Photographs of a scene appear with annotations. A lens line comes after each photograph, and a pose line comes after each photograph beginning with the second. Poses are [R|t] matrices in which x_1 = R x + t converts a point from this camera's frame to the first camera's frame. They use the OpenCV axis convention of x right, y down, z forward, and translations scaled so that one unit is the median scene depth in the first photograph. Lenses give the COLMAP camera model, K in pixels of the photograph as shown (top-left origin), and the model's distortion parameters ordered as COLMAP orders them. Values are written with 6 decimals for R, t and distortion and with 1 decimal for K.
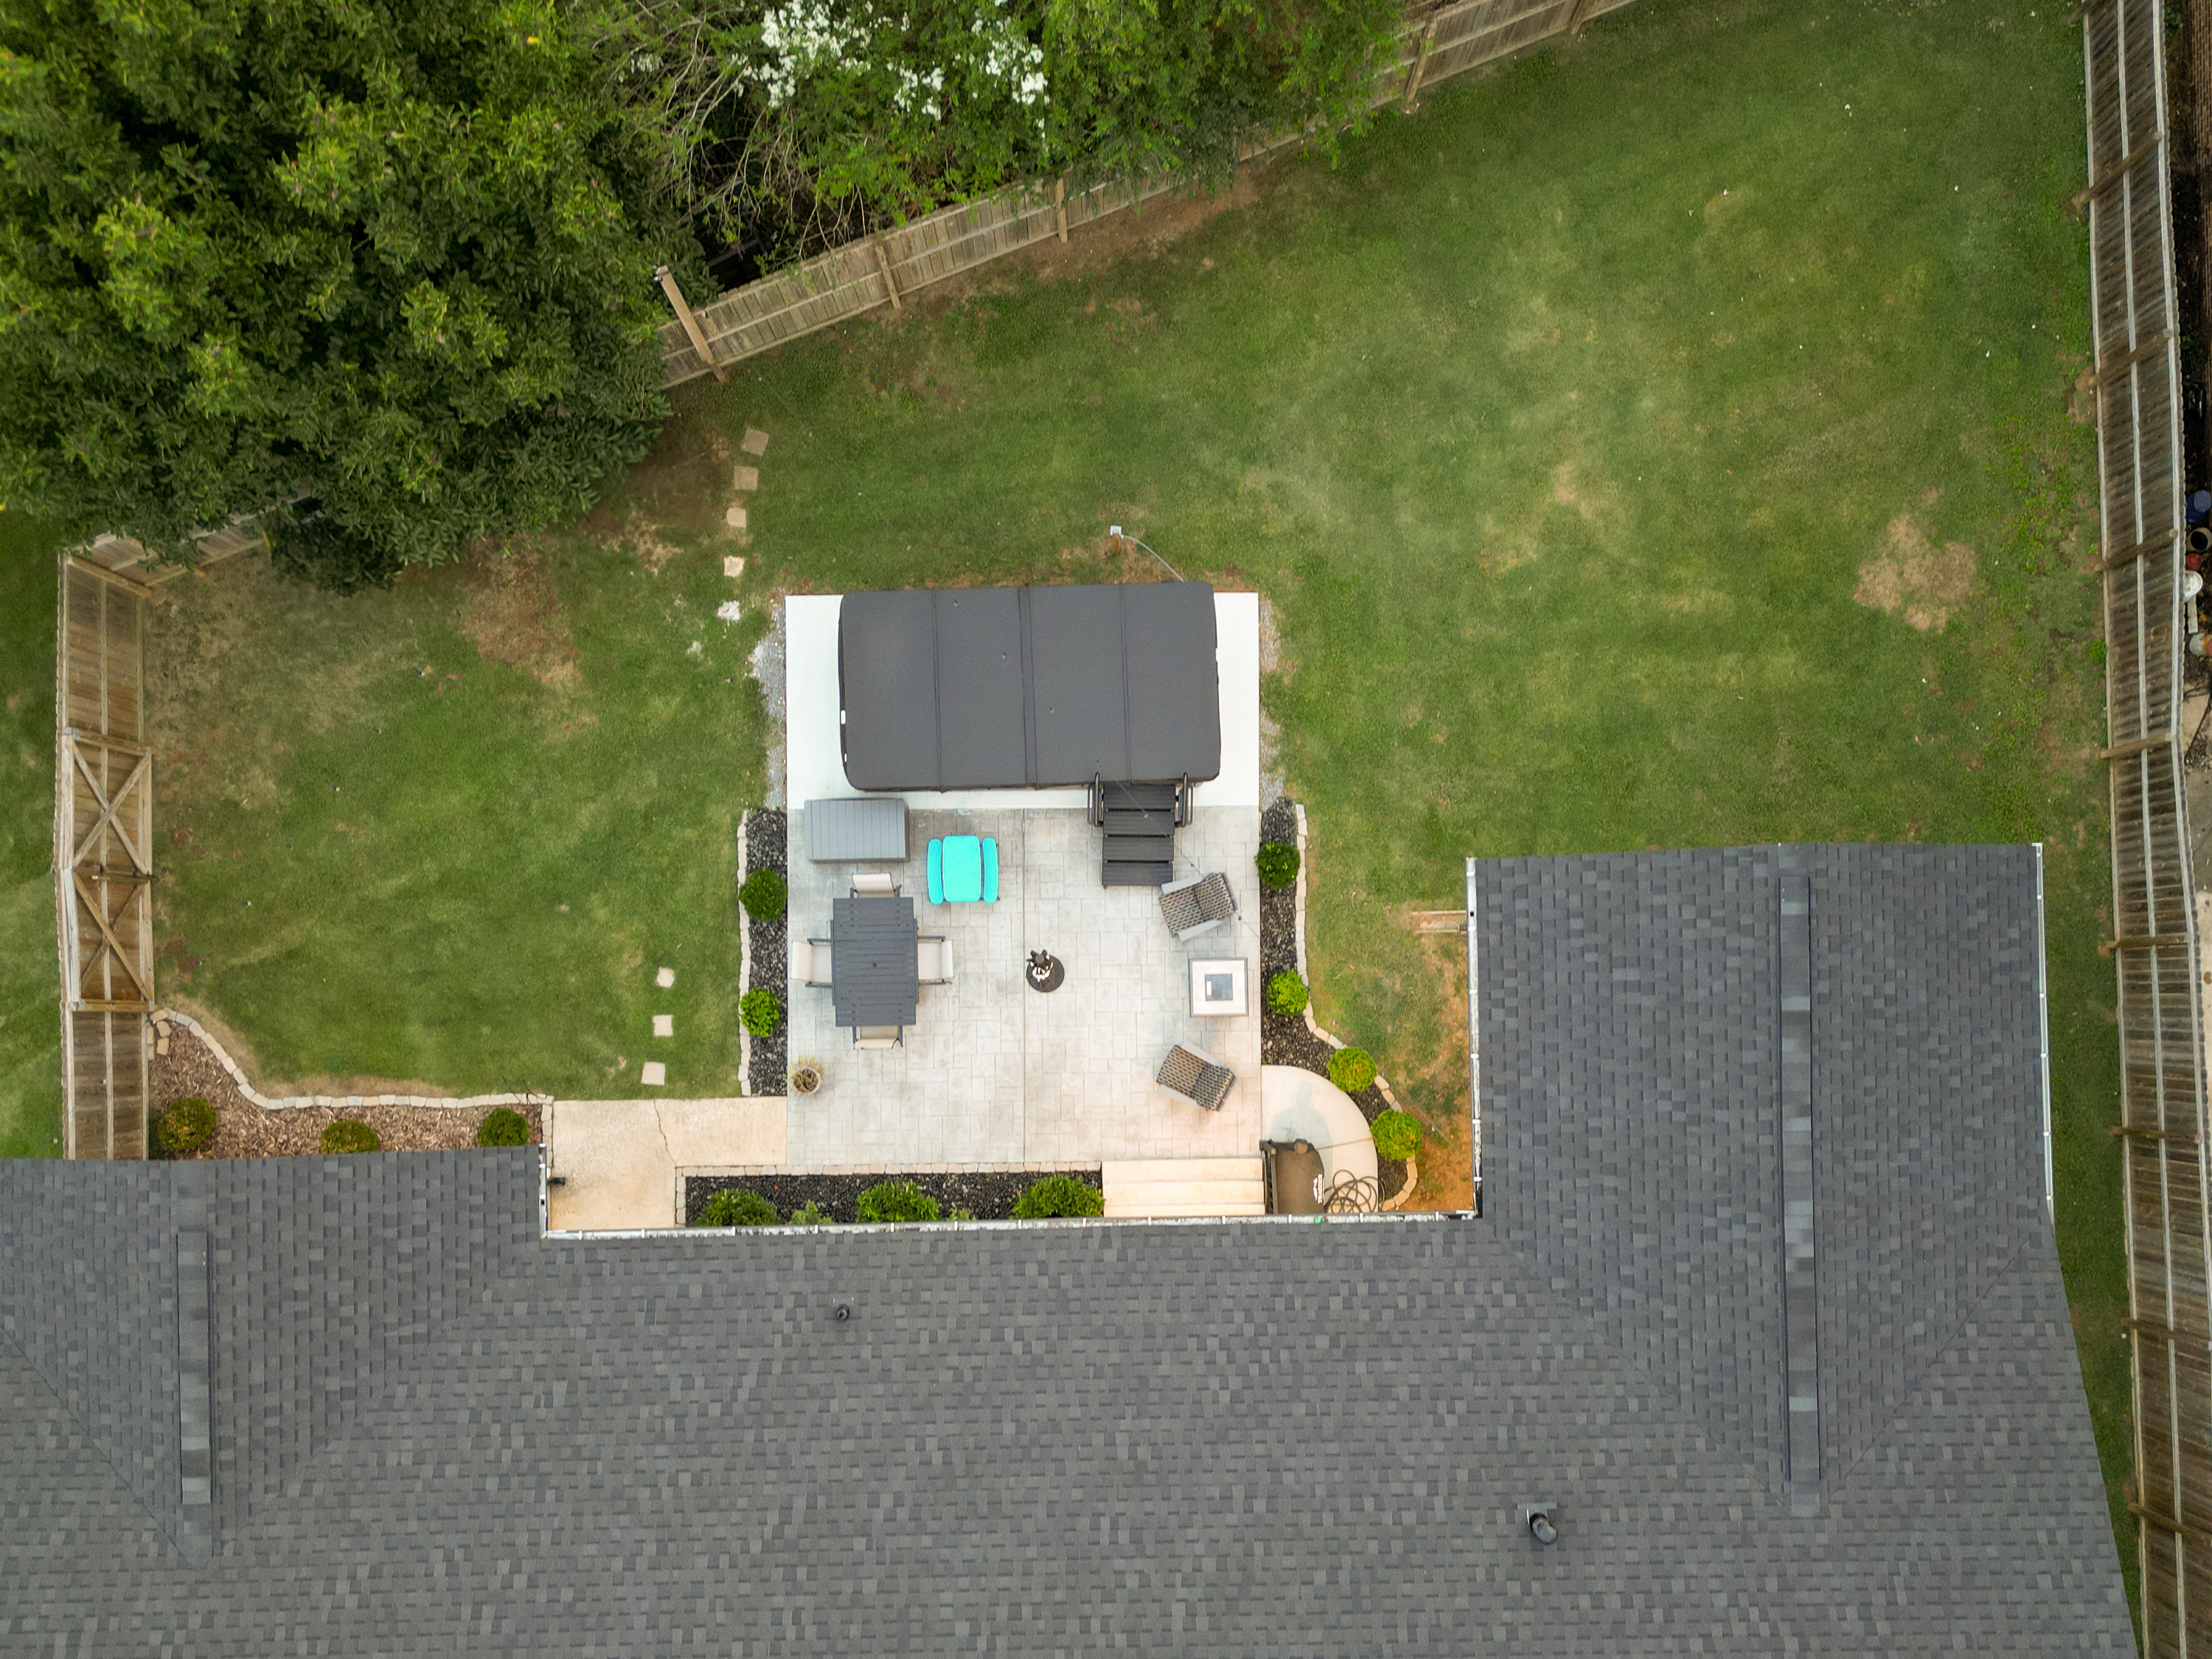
lens RADIAL K [[1921.0, 0, 1107.1], [0, 1921.0, 1055.3], [0, 0, 1]] dist [0.069741, -0.165361]
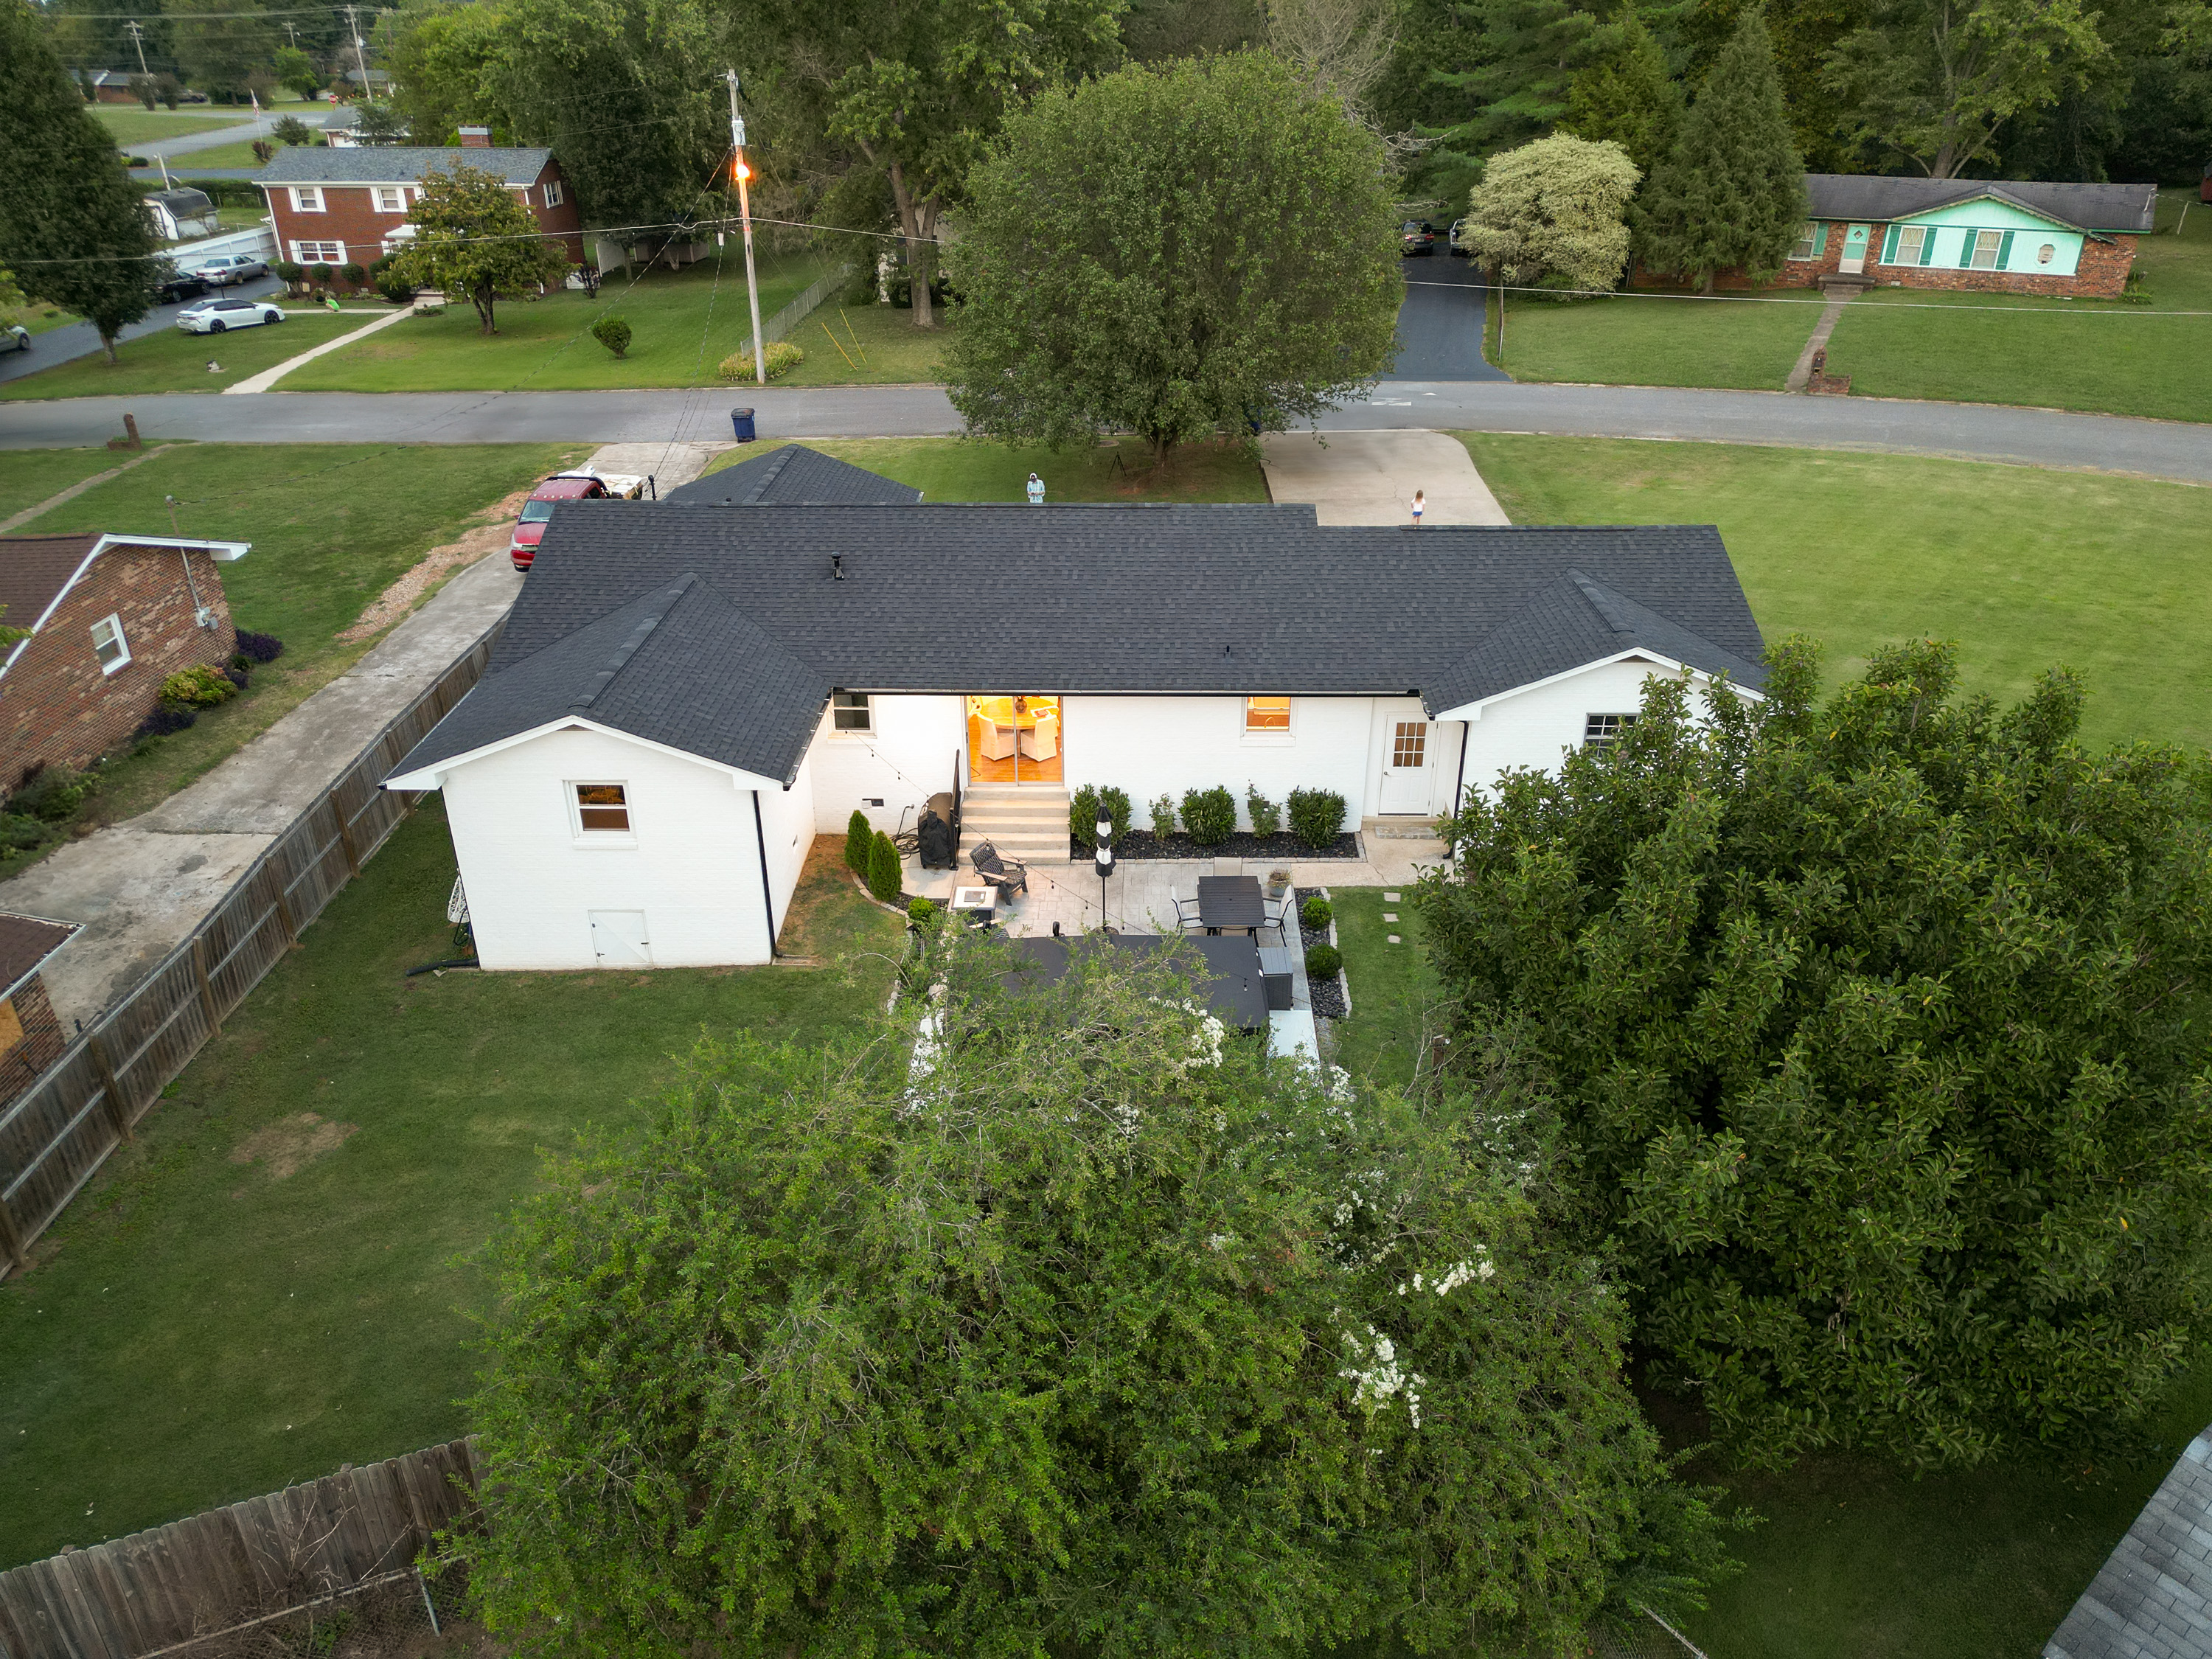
lens RADIAL K [[1586.7, 0, 1100.3], [0, 1586.7, 784.7], [0, 0, 1]] dist [0.083396, -0.079912]
pose [[-0.999211, -0.012097, 0.037833, -0.068938], [0.039442, -0.414538, 0.909177, -0.995842], [0.004685, 0.909952, 0.414687, 0.454668]]
